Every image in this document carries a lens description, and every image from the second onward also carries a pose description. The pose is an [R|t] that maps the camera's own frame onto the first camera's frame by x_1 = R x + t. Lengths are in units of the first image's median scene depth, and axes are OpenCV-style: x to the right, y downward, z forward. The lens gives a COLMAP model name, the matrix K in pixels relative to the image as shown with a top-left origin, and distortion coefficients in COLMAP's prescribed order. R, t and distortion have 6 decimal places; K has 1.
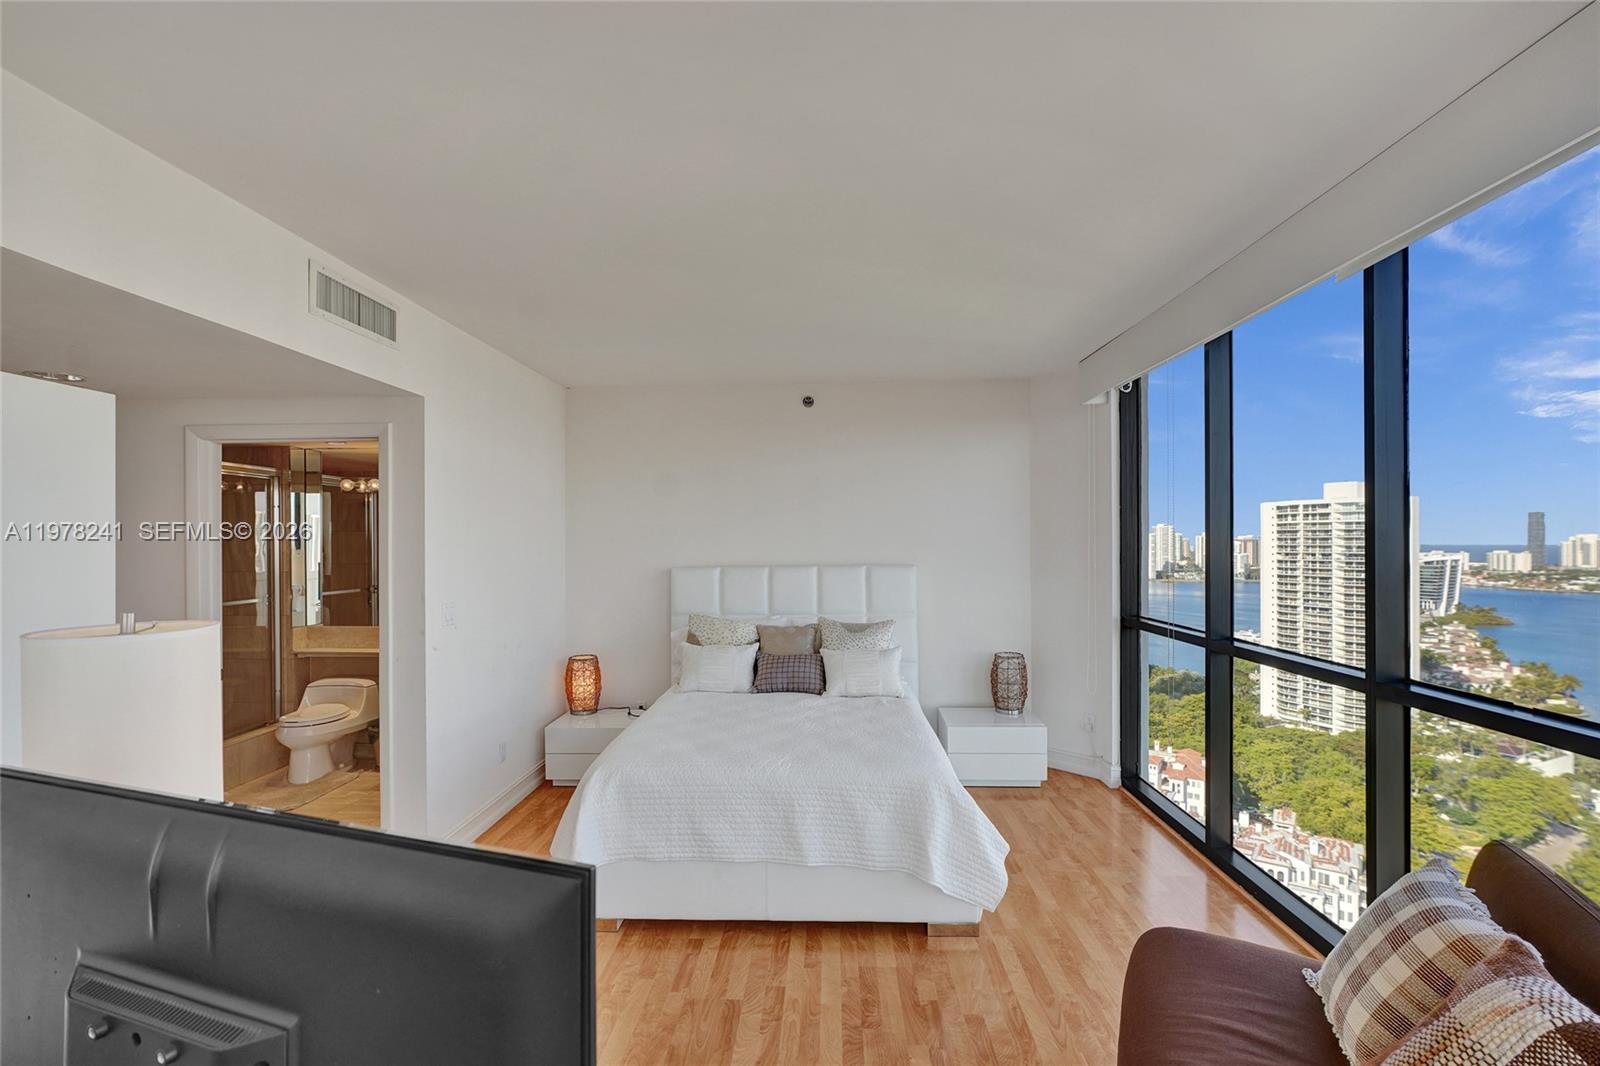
lens RADIAL K [[723.4, 0, 761.8], [0, 723.4, 542.5], [0, 0, 1]] dist [-0.003390, 0.007036]
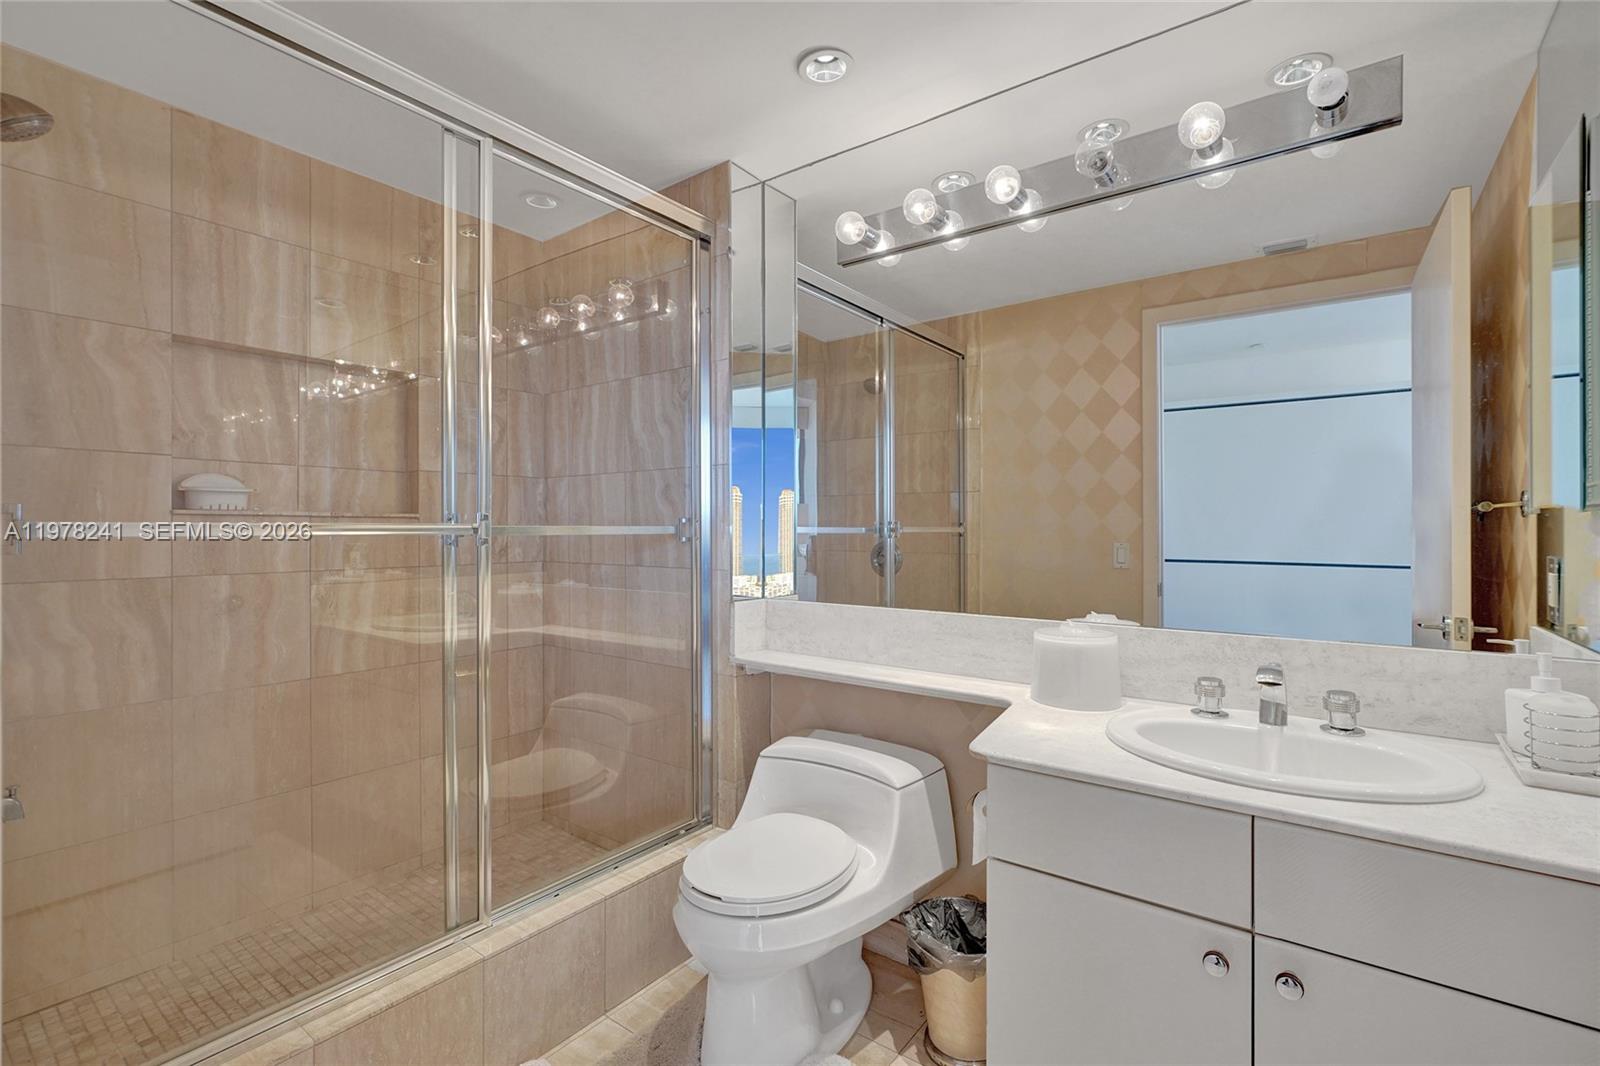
lens RADIAL K [[723.4, 0, 802.5], [0, 723.4, 530.3], [0, 0, 1]] dist [-0.003390, 0.007036]
pose [[0.846076, 0.005729, -0.533032, -0.386808], [-0.000160, 0.999945, 0.010494, 0.071076], [0.533063, -0.008793, 0.846030, 0.657446]]
